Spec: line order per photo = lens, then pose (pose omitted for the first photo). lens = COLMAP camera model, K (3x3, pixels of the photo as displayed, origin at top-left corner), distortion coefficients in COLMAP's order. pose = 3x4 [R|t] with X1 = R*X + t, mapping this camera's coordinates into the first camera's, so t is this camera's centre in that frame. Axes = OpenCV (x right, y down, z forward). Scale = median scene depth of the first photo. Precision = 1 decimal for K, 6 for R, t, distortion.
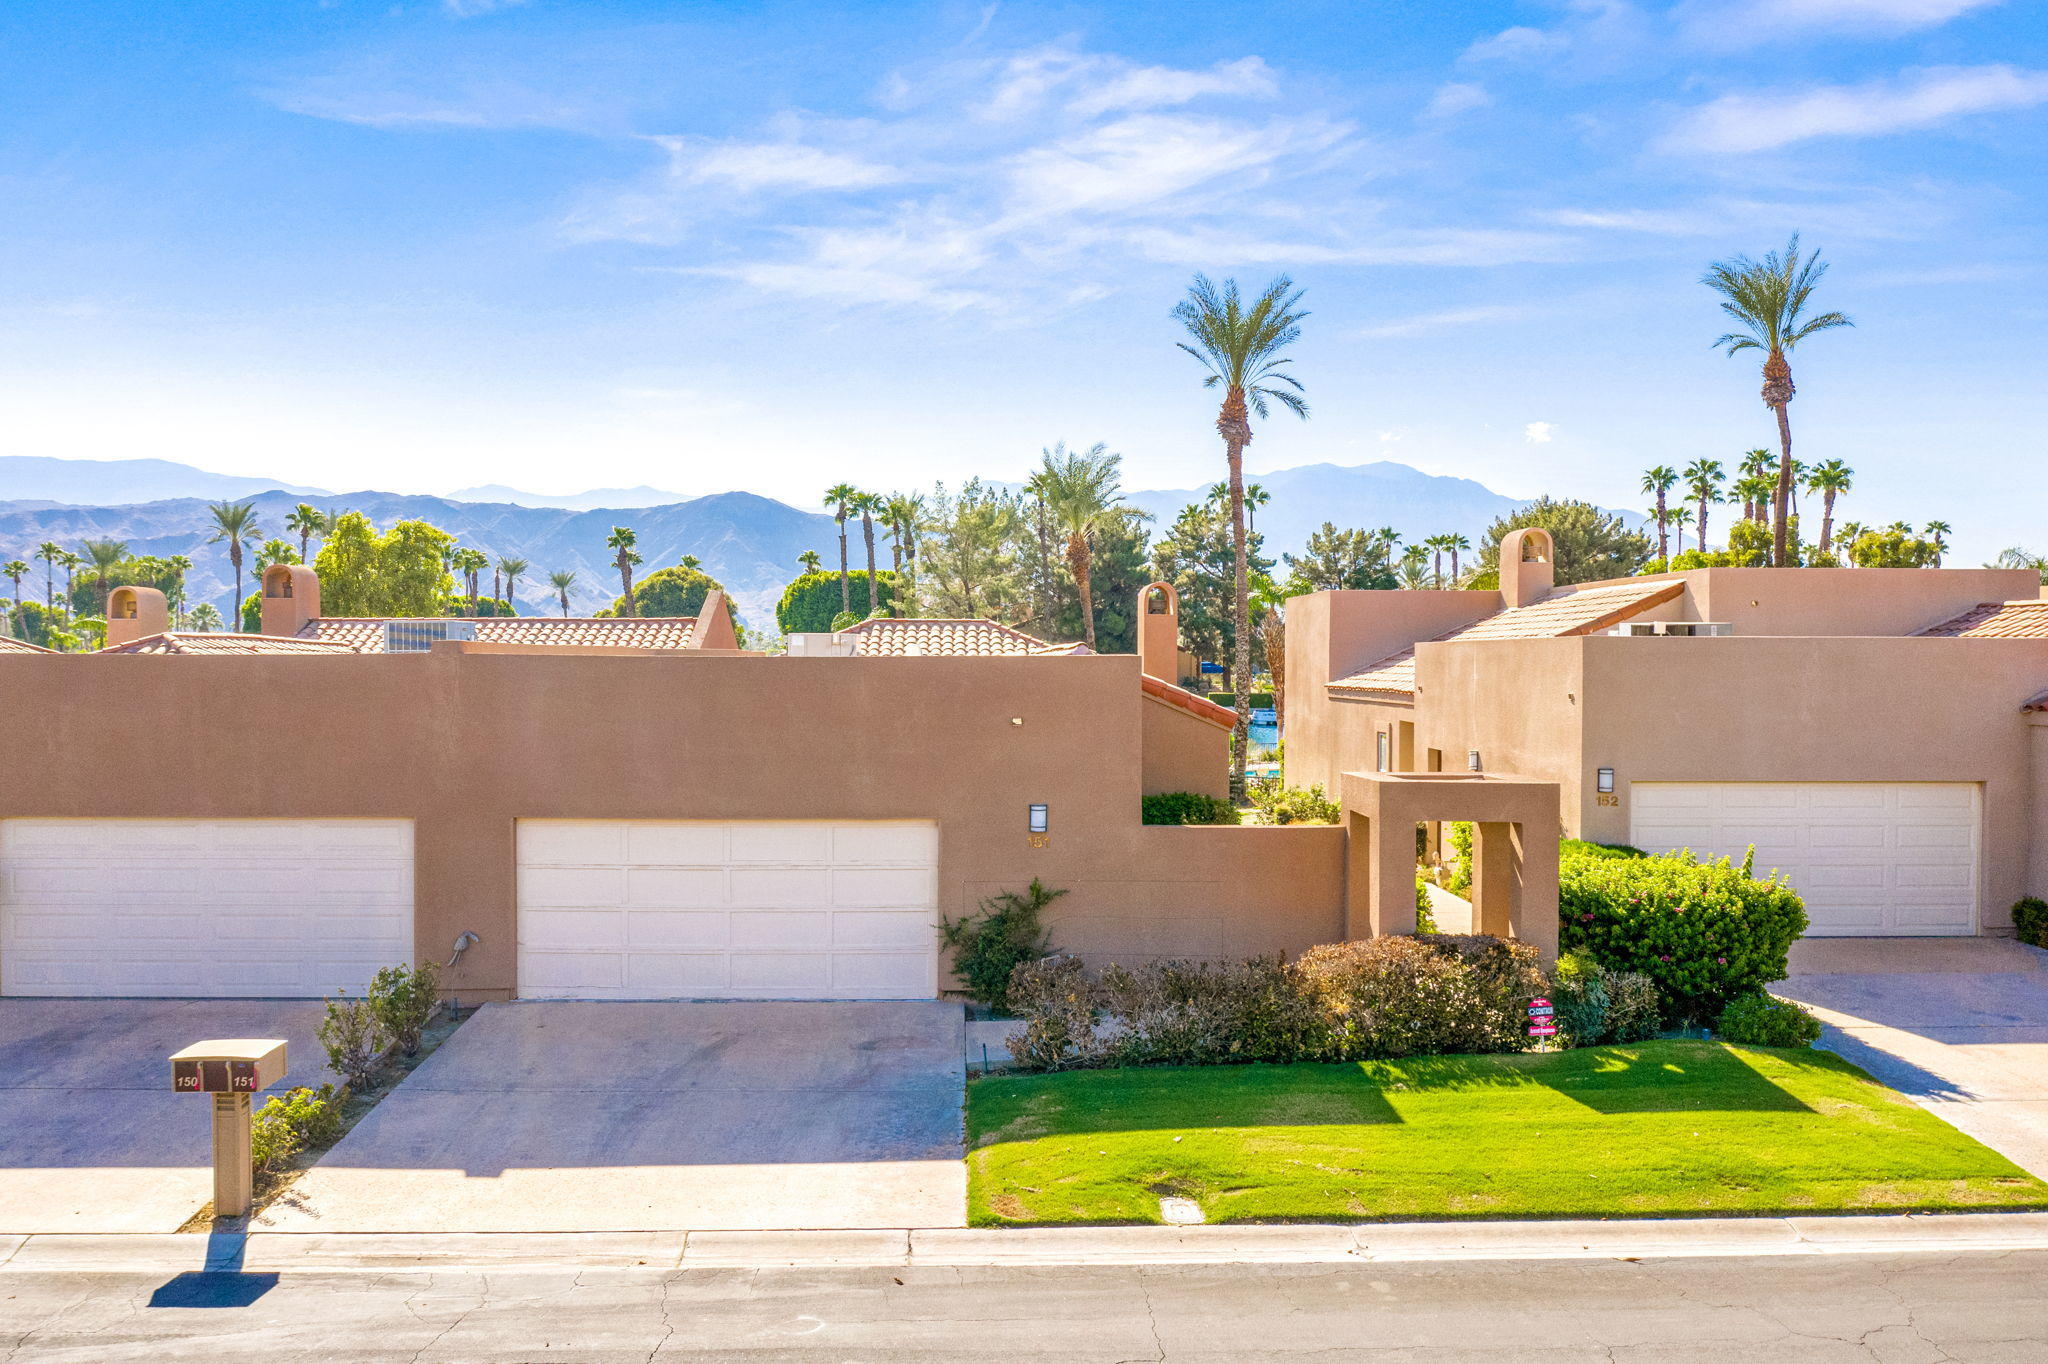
lens RADIAL K [[1649.5, 0, 1014.9], [0, 1649.5, 727.8], [0, 0, 1]] dist [-0.022207, -0.002514]
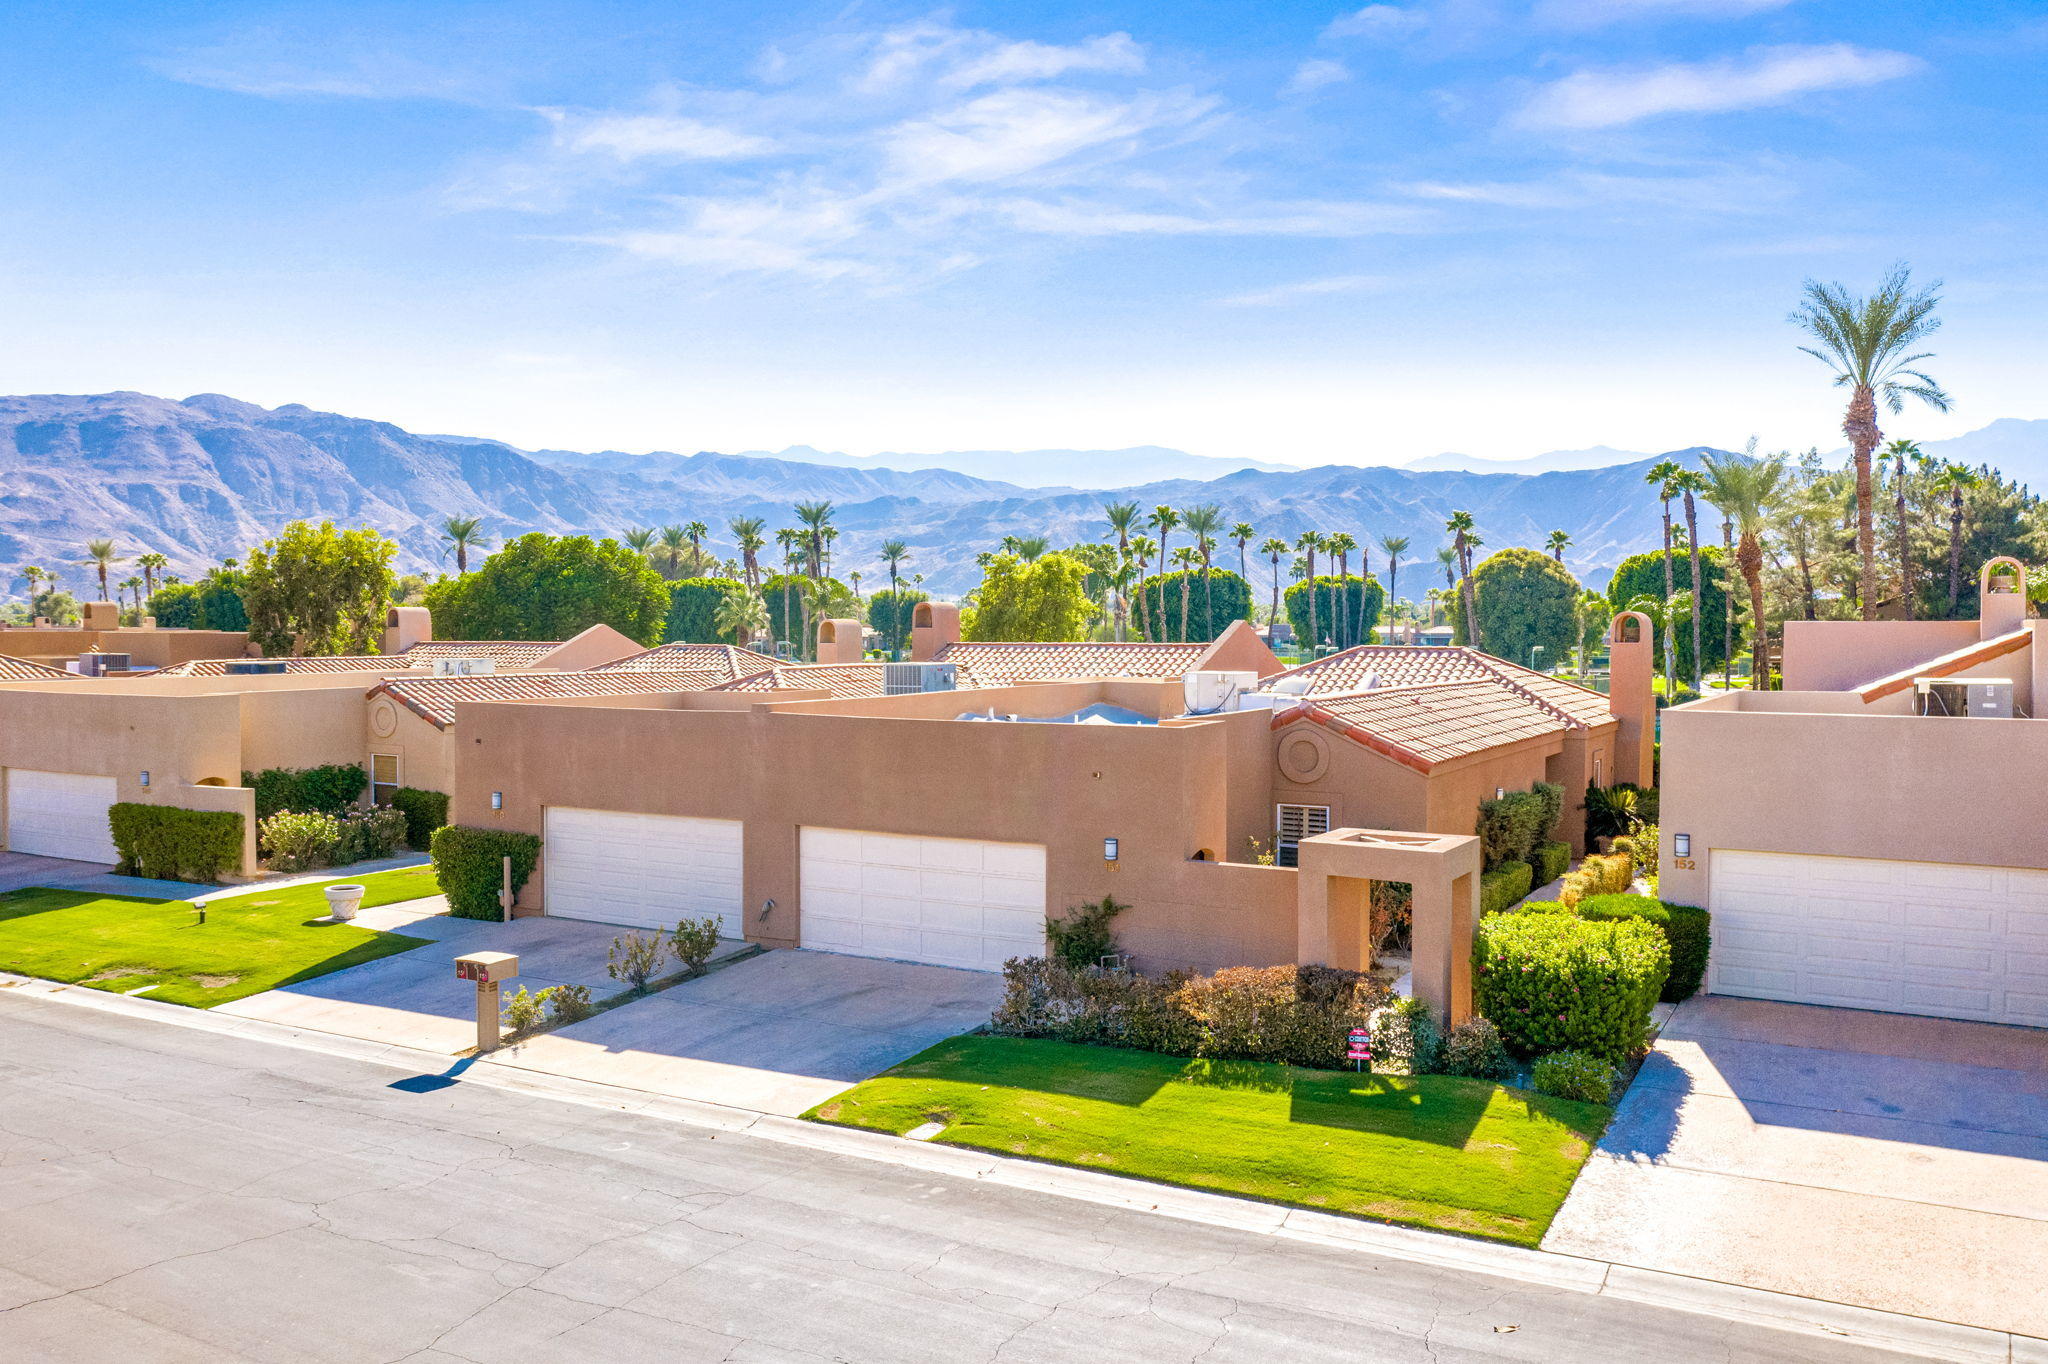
lens RADIAL K [[1637.9, 0, 1055.6], [0, 1637.9, 679.5], [0, 0, 1]] dist [-0.015089, -0.002176]
pose [[0.859035, 0.015287, -0.511688, 0.647186], [-0.019050, 0.999816, -0.002111, -0.077314], [0.511562, 0.011561, 0.859169, -0.145050]]
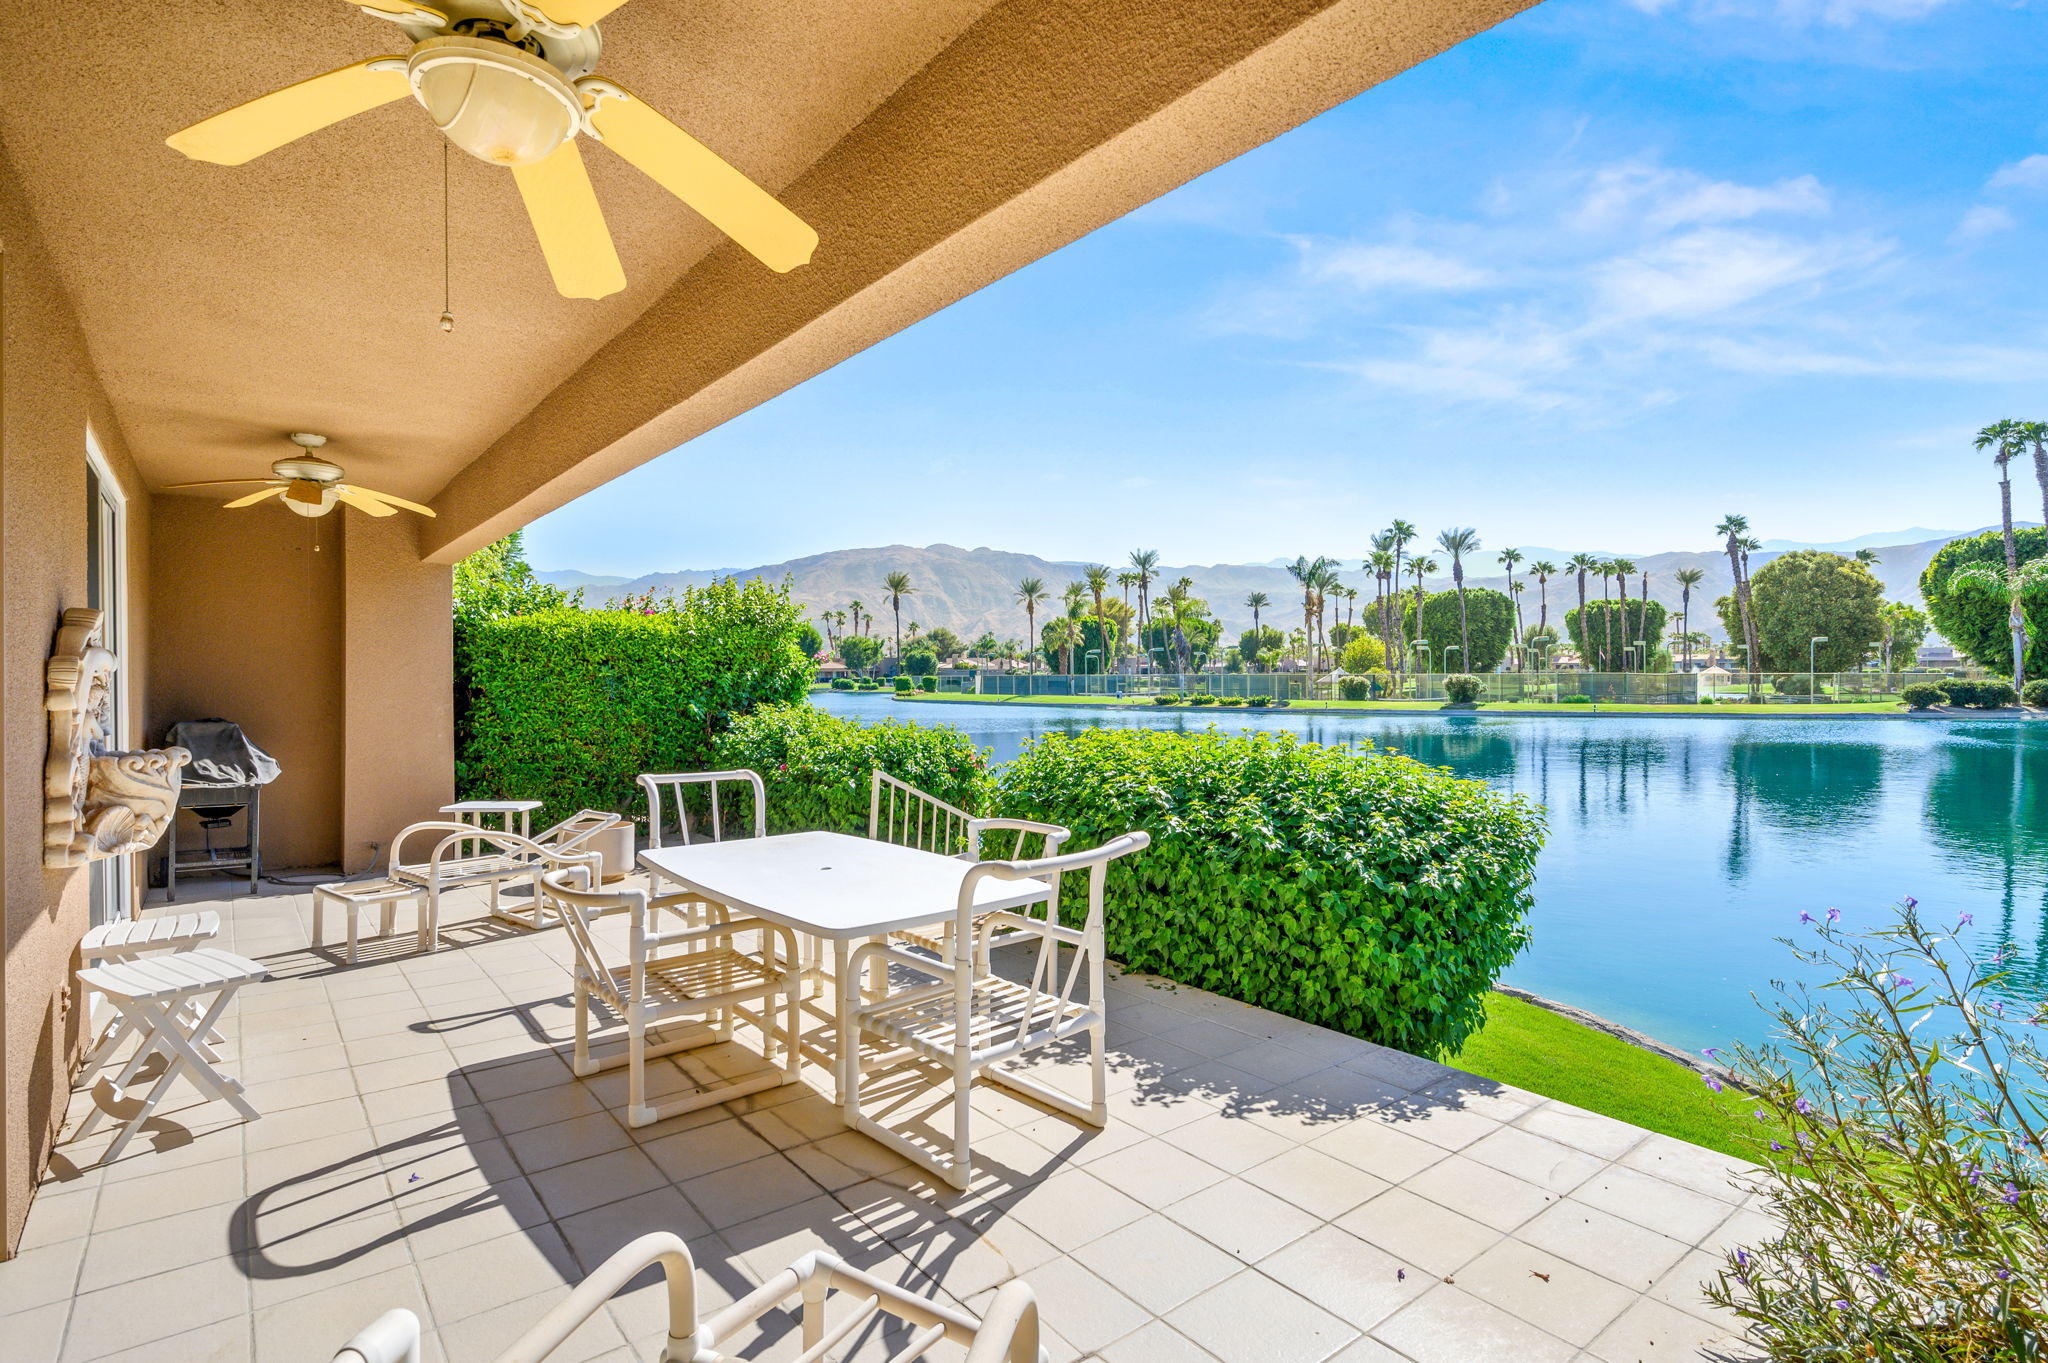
lens RADIAL K [[1028.6, 0, 1024.0], [0, 1028.6, 681.5], [0, 0, 1]] dist [0.000609, 0.000018]
pose [[0.595730, -0.000218, -0.803184, 0.141684], [-0.021729, 0.999630, -0.016388, 0.030649], [0.802891, 0.027215, 0.595505, 2.333943]]
